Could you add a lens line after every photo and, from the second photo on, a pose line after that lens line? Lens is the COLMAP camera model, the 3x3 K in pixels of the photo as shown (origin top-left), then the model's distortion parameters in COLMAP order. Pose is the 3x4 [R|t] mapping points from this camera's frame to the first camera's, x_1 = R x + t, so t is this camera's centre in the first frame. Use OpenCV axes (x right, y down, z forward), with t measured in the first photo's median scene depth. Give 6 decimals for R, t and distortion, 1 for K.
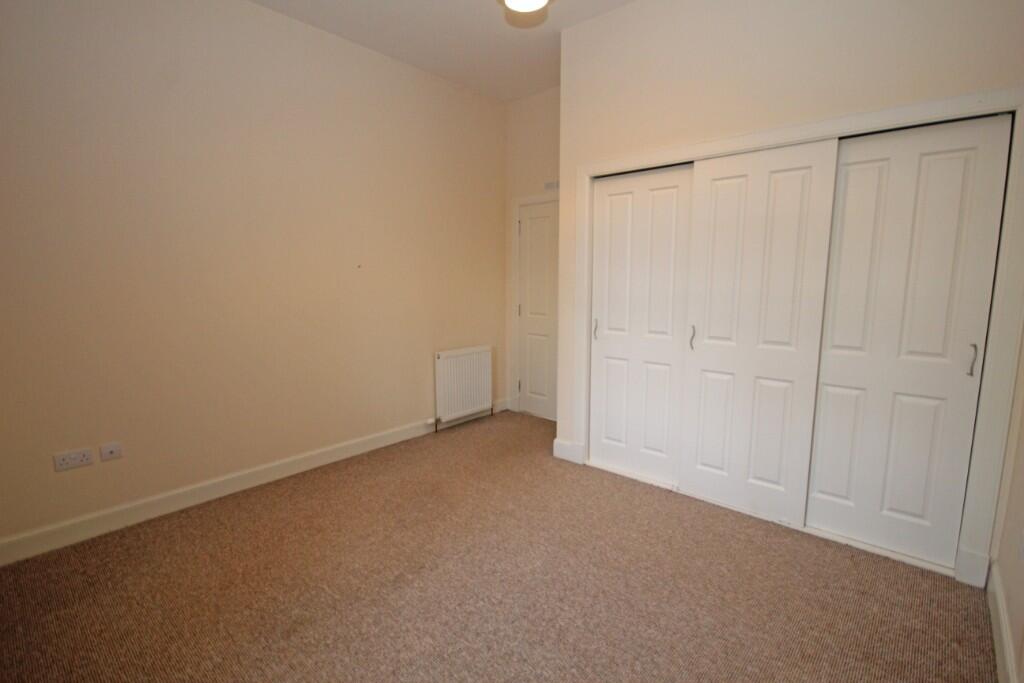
lens RADIAL K [[469.6, 0, 513.7], [0, 469.6, 345.9], [0, 0, 1]] dist [-0.001189, -0.001116]
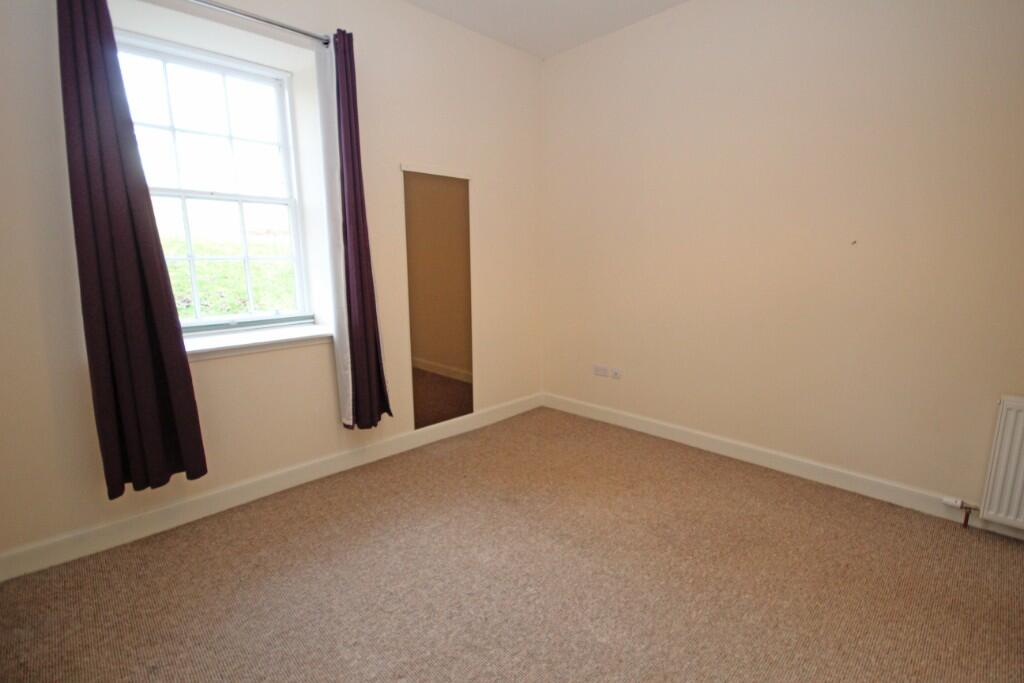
lens RADIAL K [[469.6, 0, 520.9], [0, 469.6, 338.6], [0, 0, 1]] dist [-0.001189, -0.001116]
pose [[-0.056805, 0.171527, -0.983540, 0.743504], [-0.133833, 0.974932, 0.177755, -0.132921], [0.989375, 0.141727, -0.032425, 0.846131]]
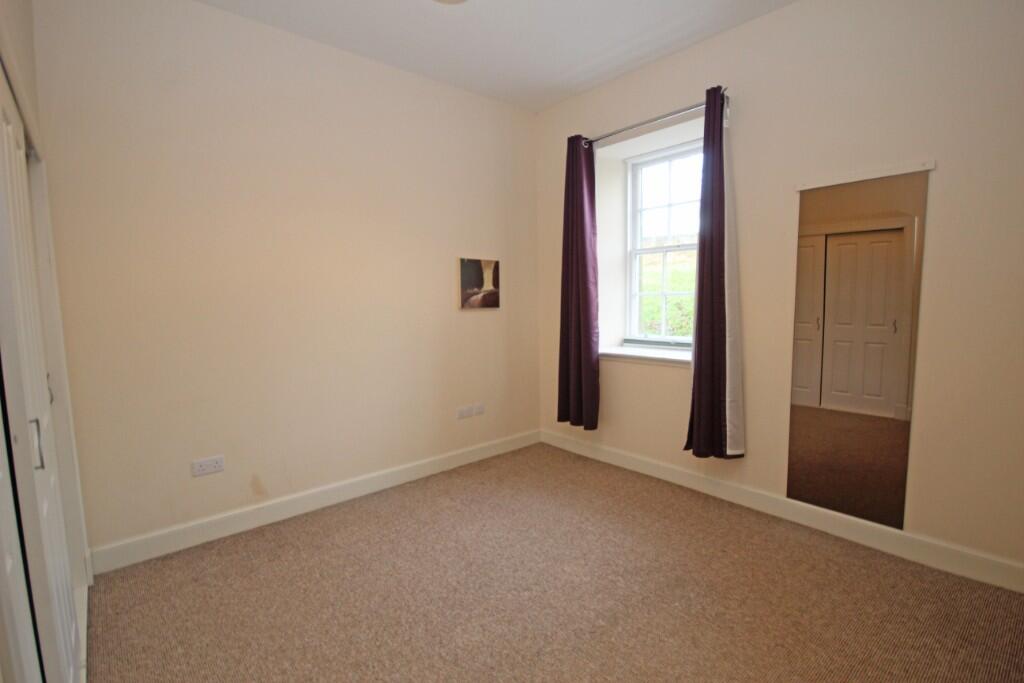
lens RADIAL K [[469.6, 0, 520.1], [0, 469.6, 340.2], [0, 0, 1]] dist [-0.001189, -0.001116]
pose [[-0.993465, 0.008415, 0.113827, -0.167972], [0.034426, 0.972926, 0.228536, -0.259542], [-0.108822, 0.230962, -0.966858, 1.749706]]
